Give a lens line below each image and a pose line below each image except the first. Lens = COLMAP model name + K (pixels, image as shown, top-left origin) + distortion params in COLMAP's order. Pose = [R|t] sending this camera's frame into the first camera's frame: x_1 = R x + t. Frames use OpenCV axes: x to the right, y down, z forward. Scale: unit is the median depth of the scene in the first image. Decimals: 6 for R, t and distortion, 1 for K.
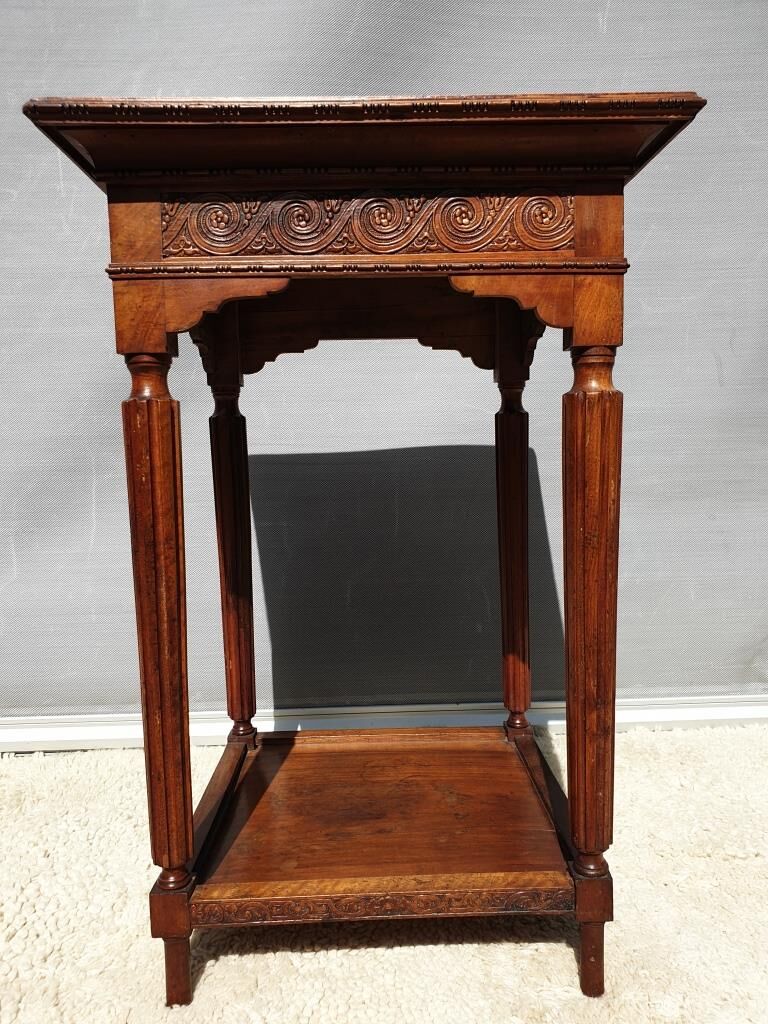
lens RADIAL K [[814.2, 0, 378.0], [0, 814.2, 514.4], [0, 0, 1]] dist [0.012353, 0.001550]
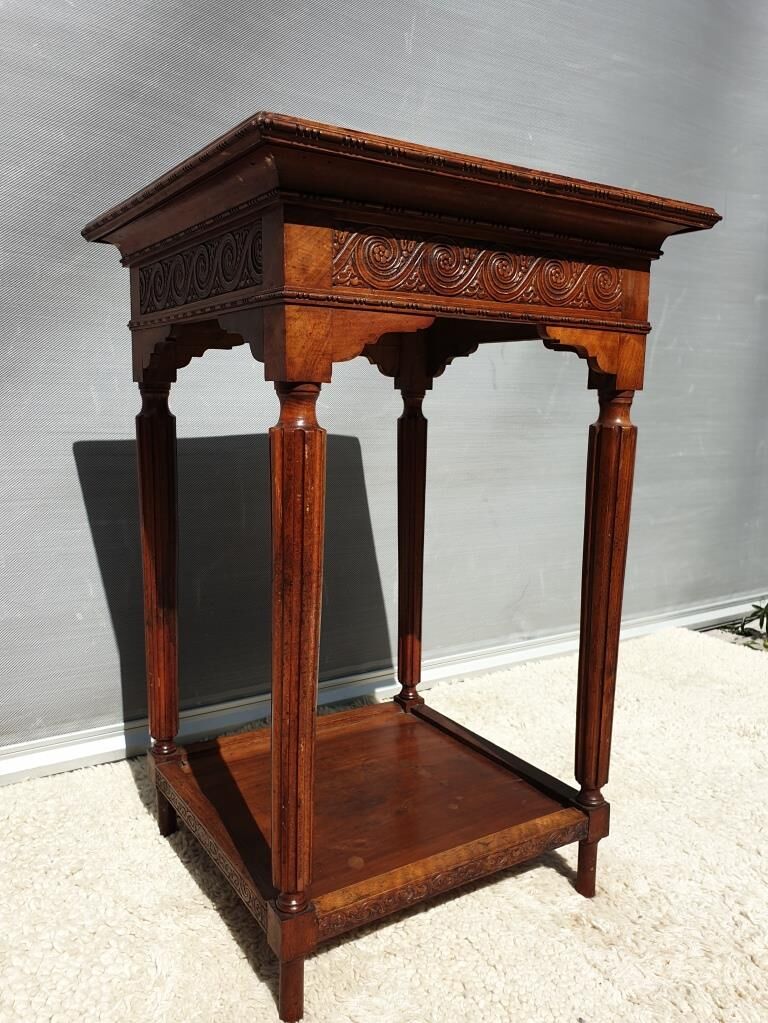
lens RADIAL K [[830.3, 0, 393.7], [0, 830.3, 516.9], [0, 0, 1]] dist [0.108628, -0.274261]
pose [[0.847409, -0.041614, 0.529307, -0.719199], [0.012394, 0.998203, 0.058636, -0.090315], [-0.530796, -0.043128, 0.846402, 0.089032]]
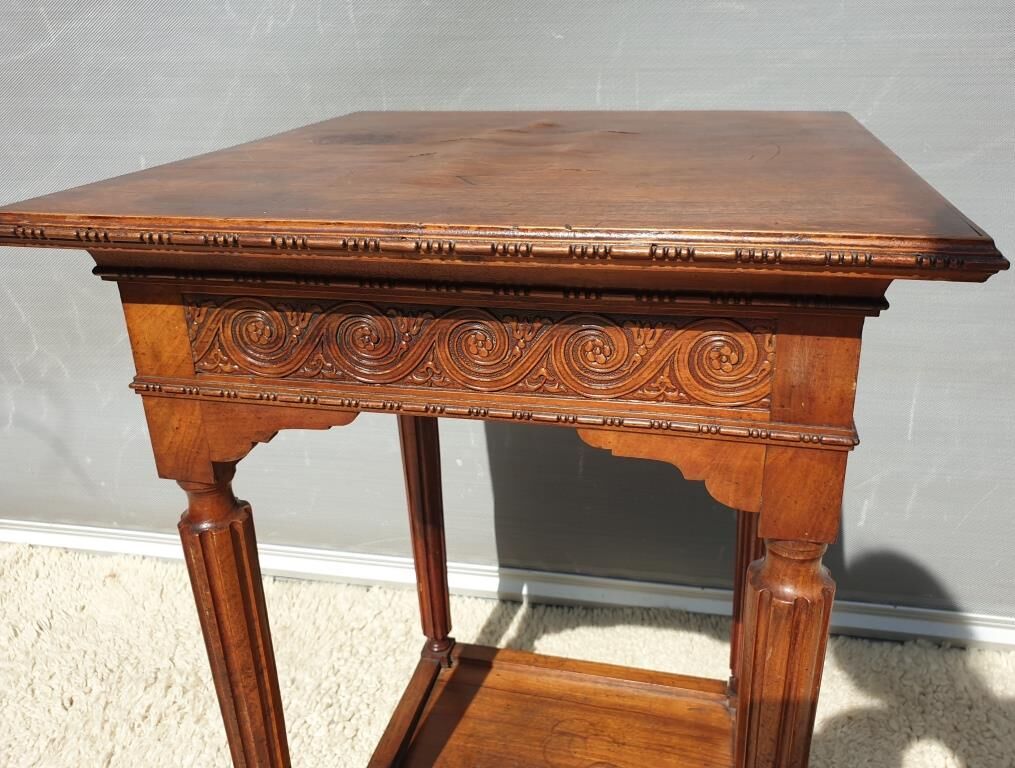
lens RADIAL K [[857.1, 0, 524.8], [0, 857.1, 355.3], [0, 0, 1]] dist [-0.012002, 0.055625]
pose [[0.971318, 0.083541, -0.222626, 0.194342], [-0.016723, 0.957933, 0.286505, -0.539358], [0.237196, -0.274565, 0.931854, 0.332048]]
